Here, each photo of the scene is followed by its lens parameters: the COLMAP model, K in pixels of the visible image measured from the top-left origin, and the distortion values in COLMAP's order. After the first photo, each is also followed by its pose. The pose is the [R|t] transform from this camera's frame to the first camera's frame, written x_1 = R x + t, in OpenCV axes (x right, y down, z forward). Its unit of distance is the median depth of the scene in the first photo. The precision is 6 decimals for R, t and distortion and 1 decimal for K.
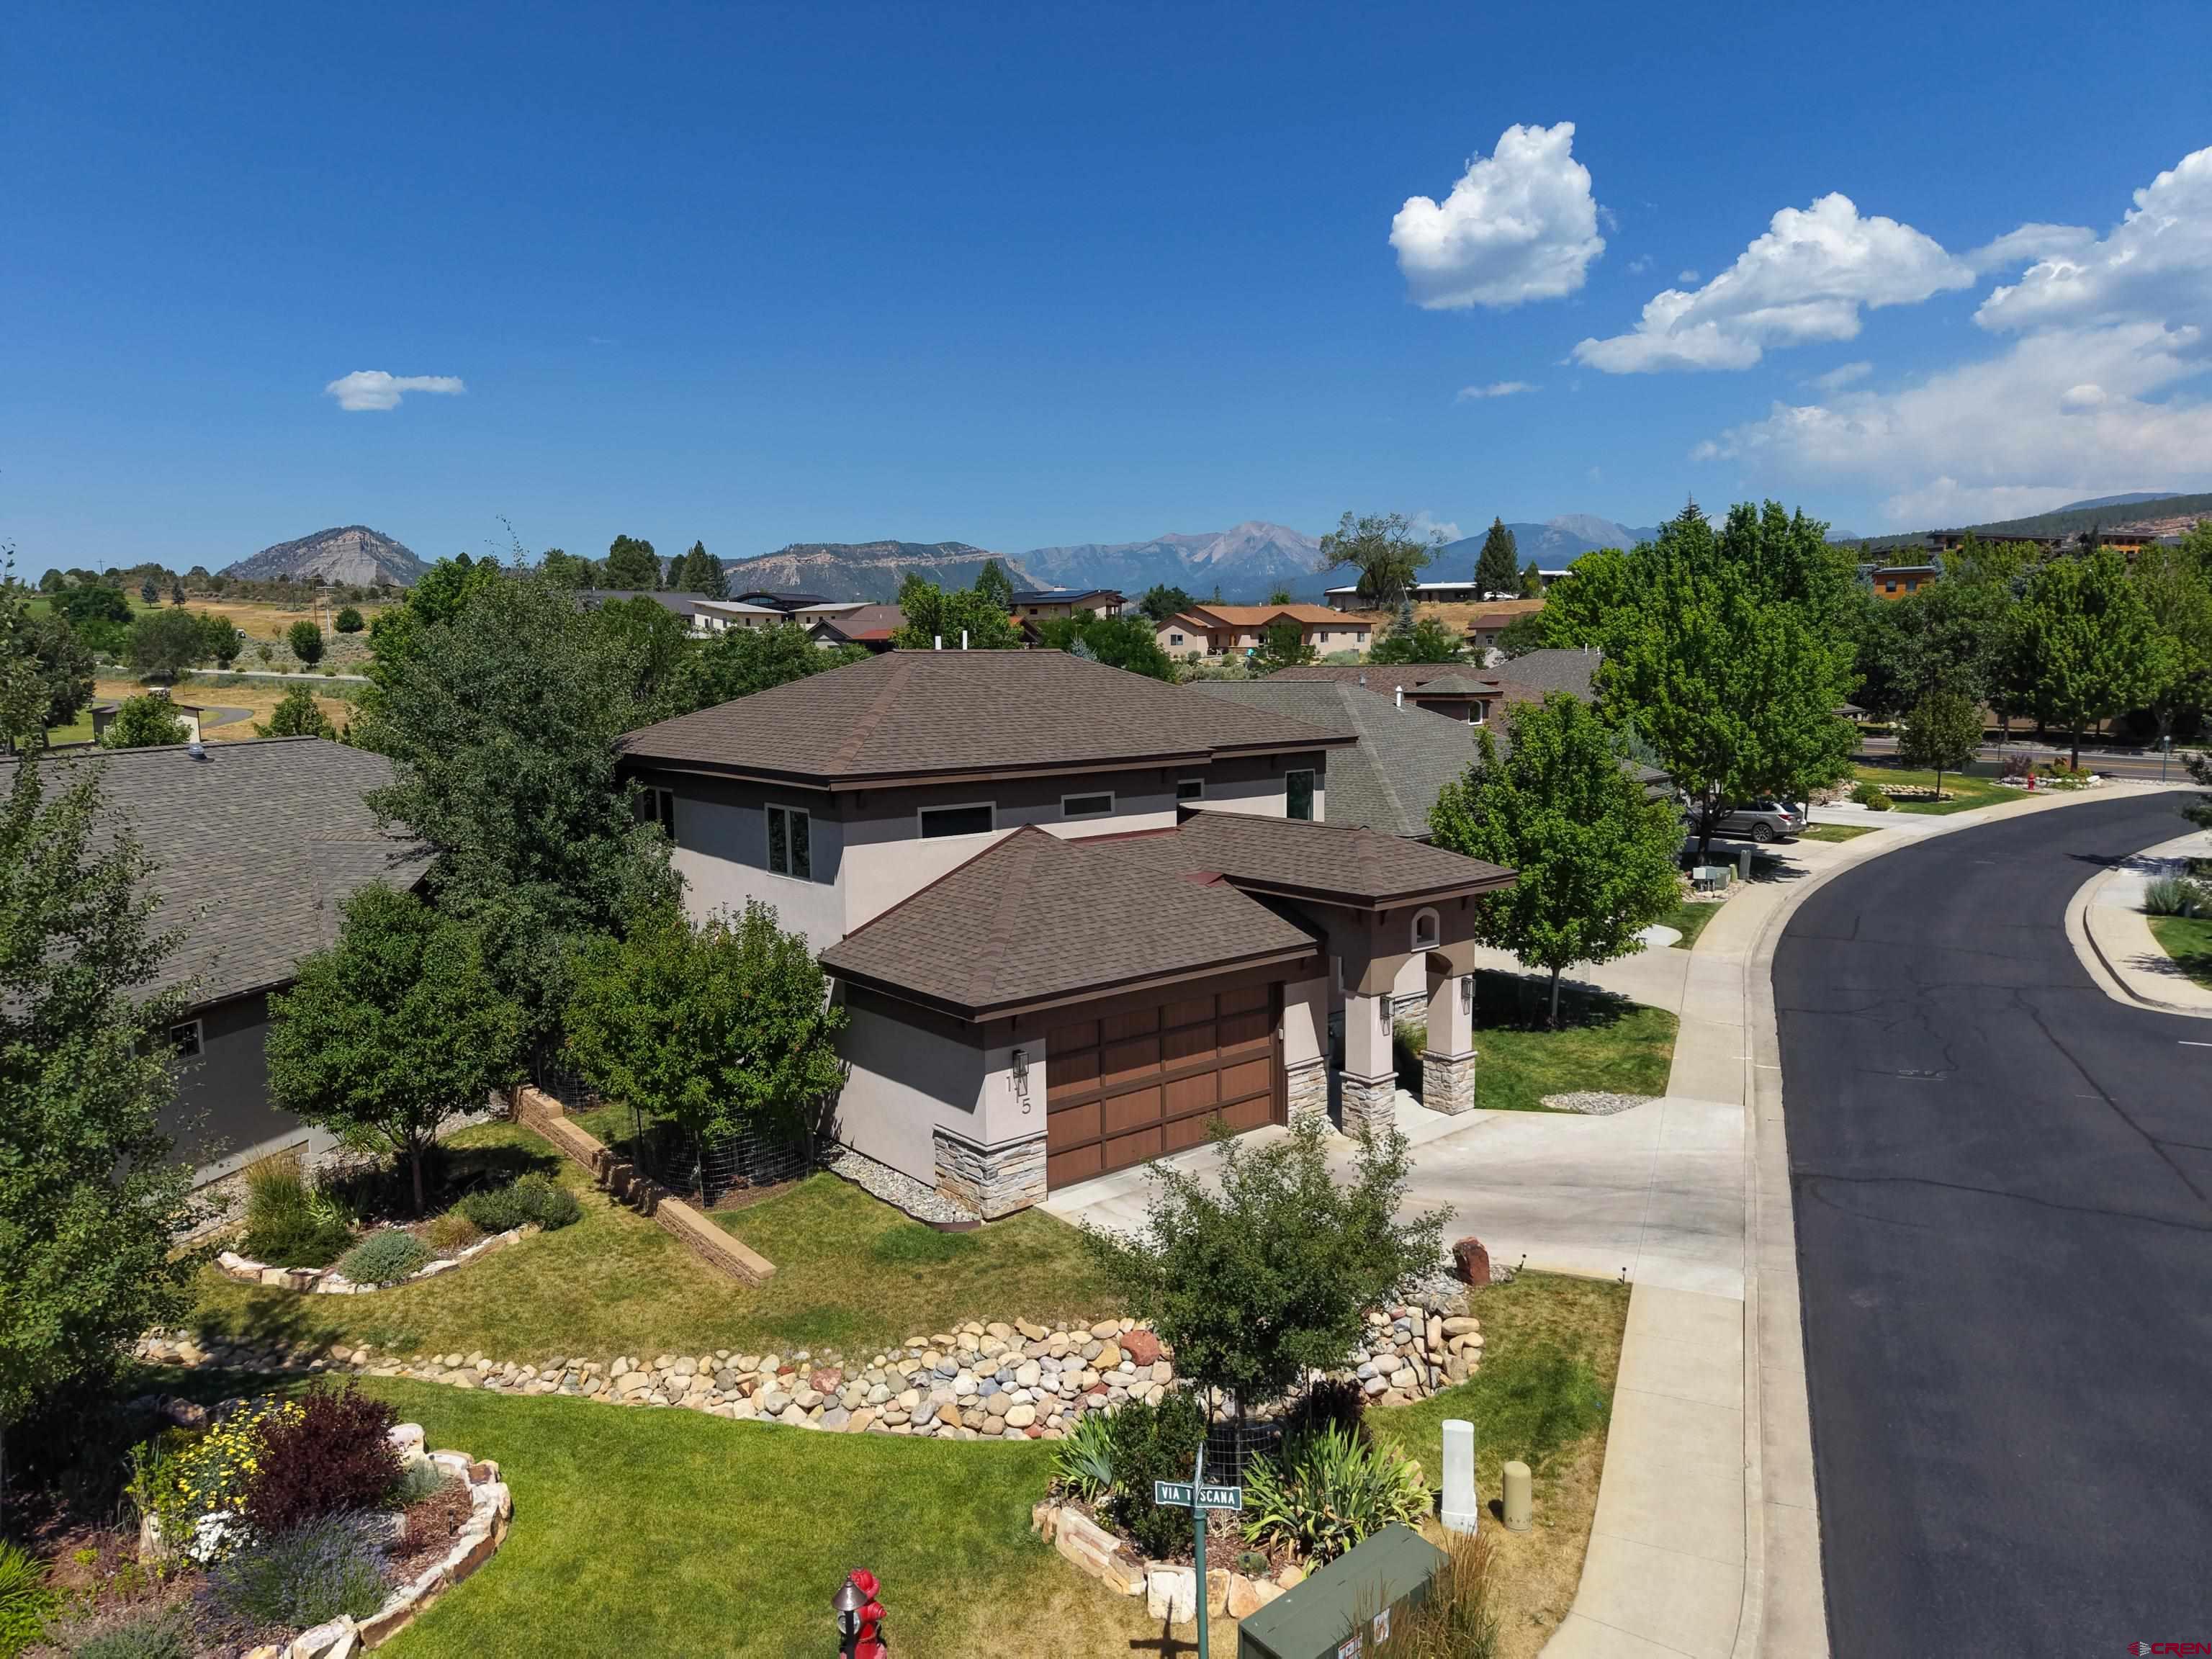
lens RADIAL K [[1478.2, 0, 1102.6], [0, 1478.2, 796.7], [0, 0, 1]] dist [0.027925, -0.024795]
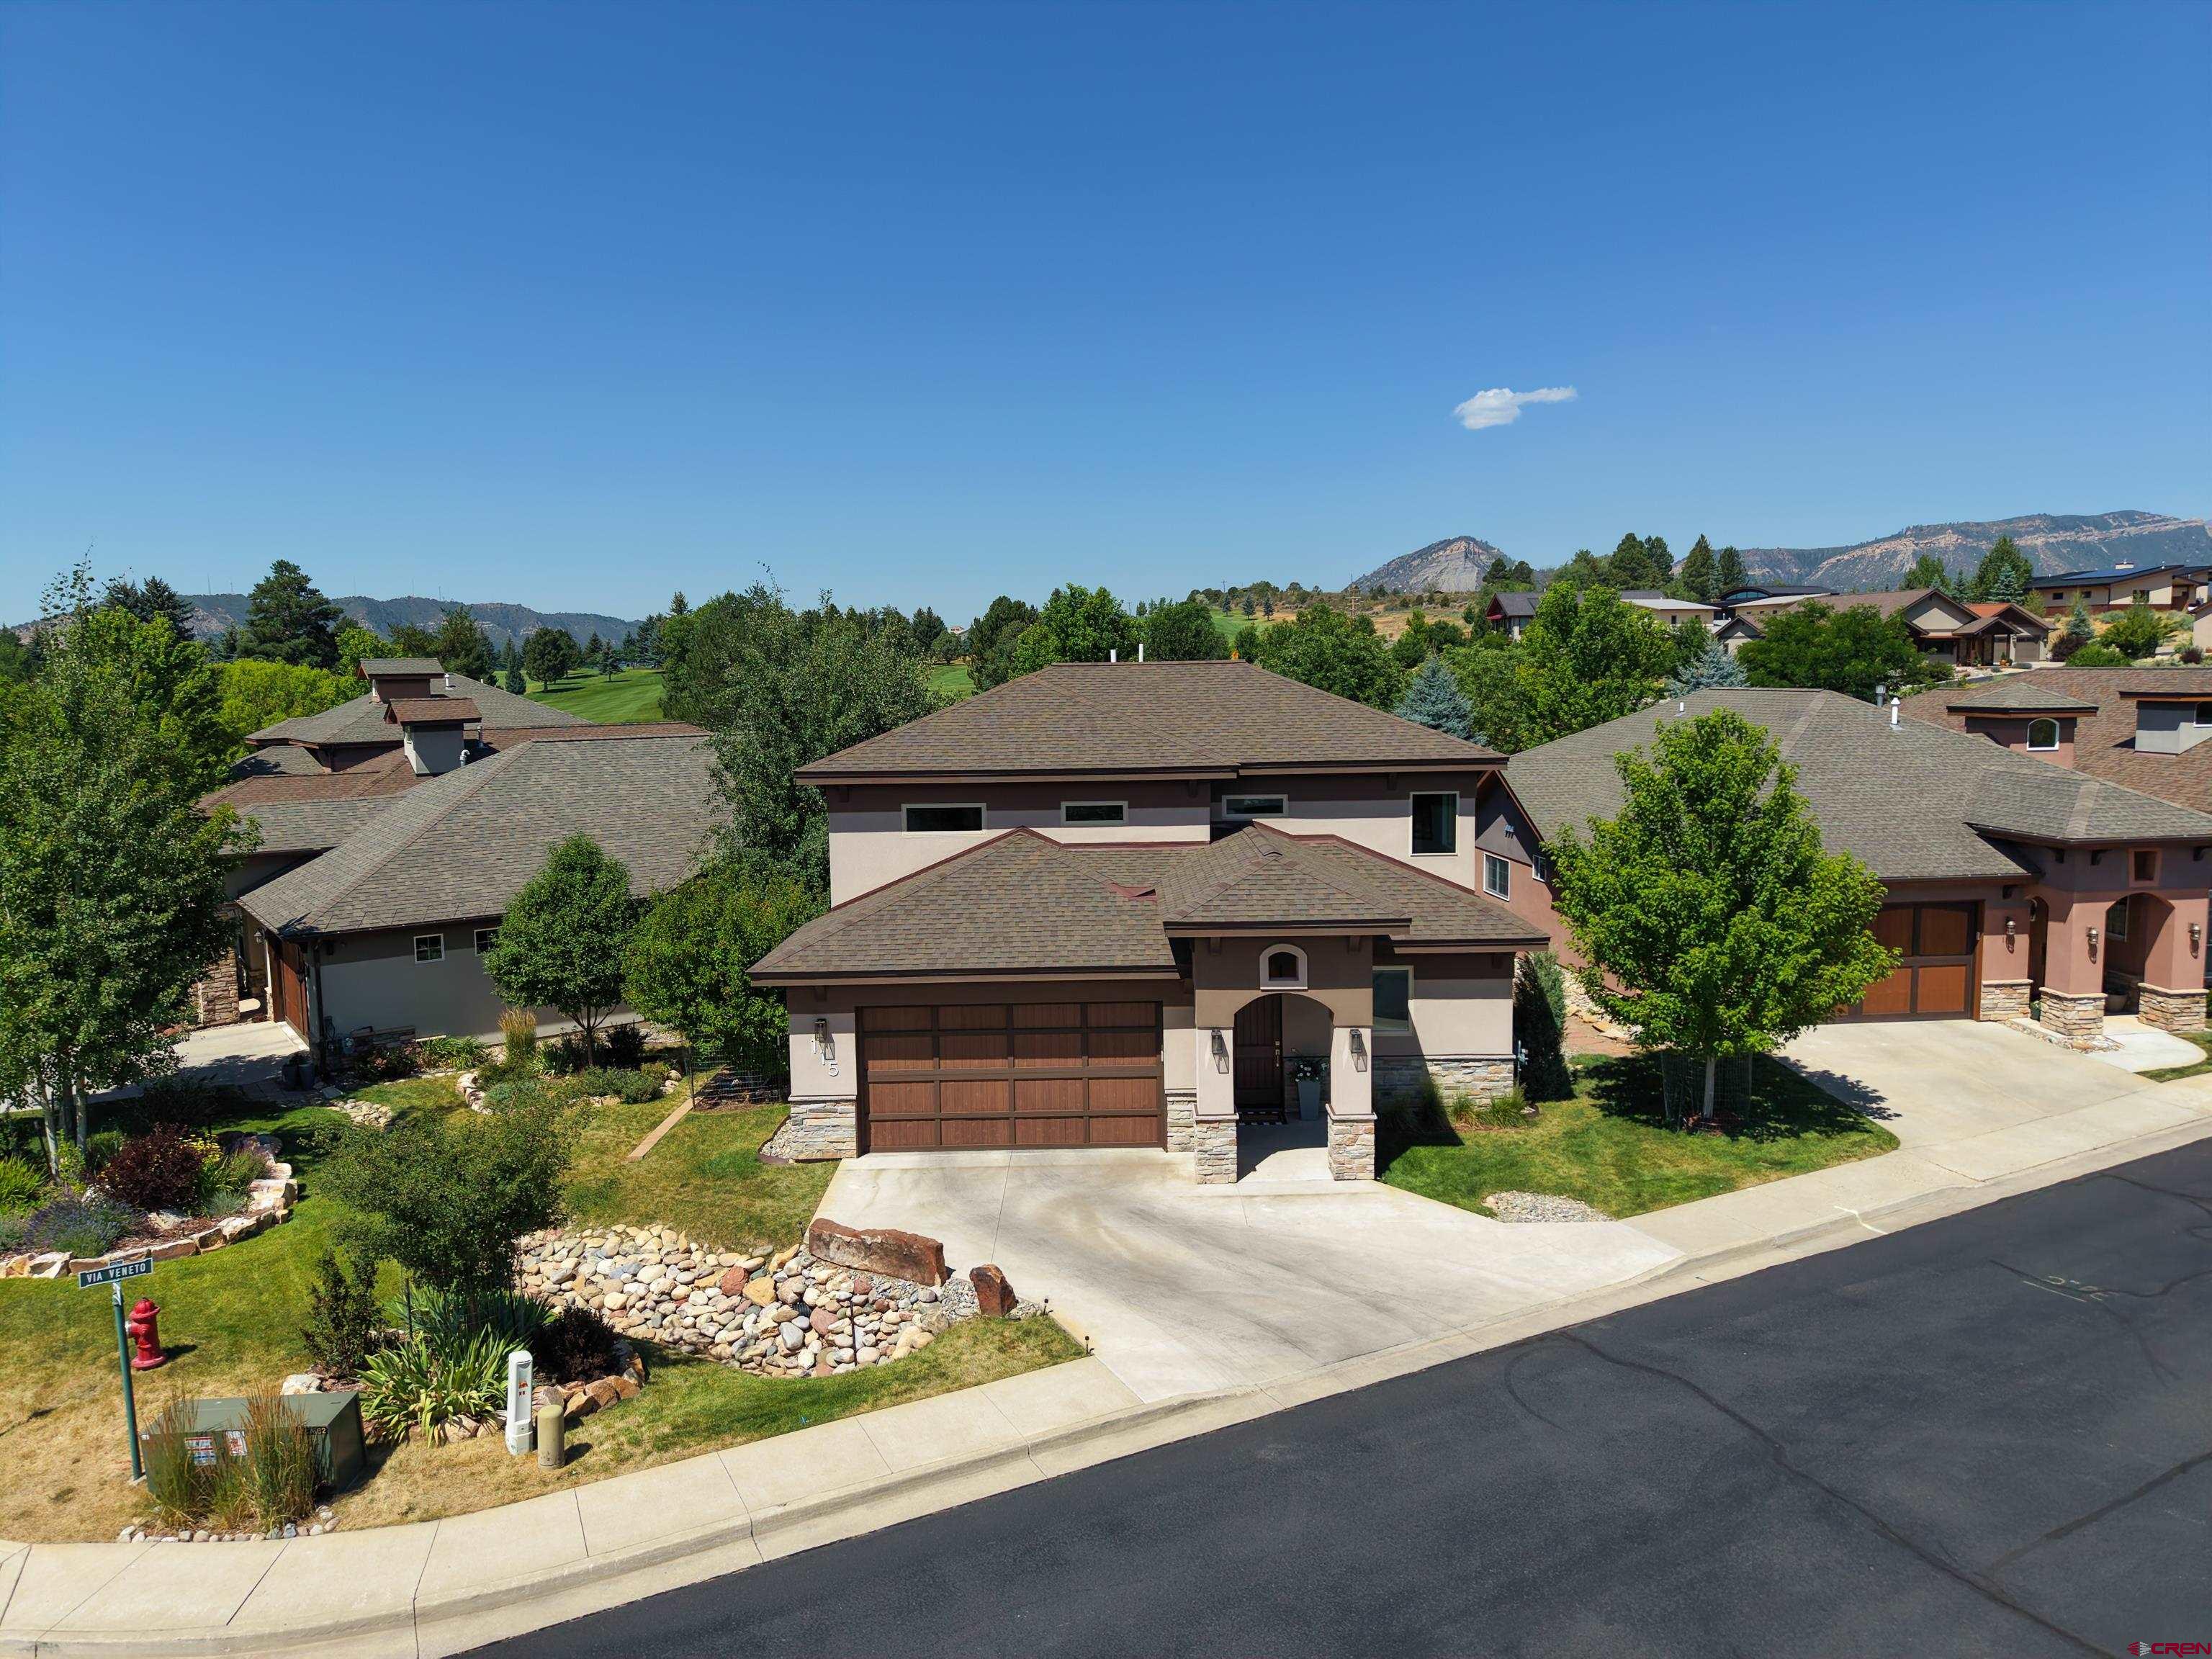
lens RADIAL K [[1478.2, 0, 1102.6], [0, 1478.2, 796.7], [0, 0, 1]] dist [0.027925, -0.024795]
pose [[0.765547, 0.052863, -0.641205, 0.717069], [-0.052026, 0.998441, 0.020200, -0.029427], [0.641274, 0.017895, 0.767104, 0.222834]]
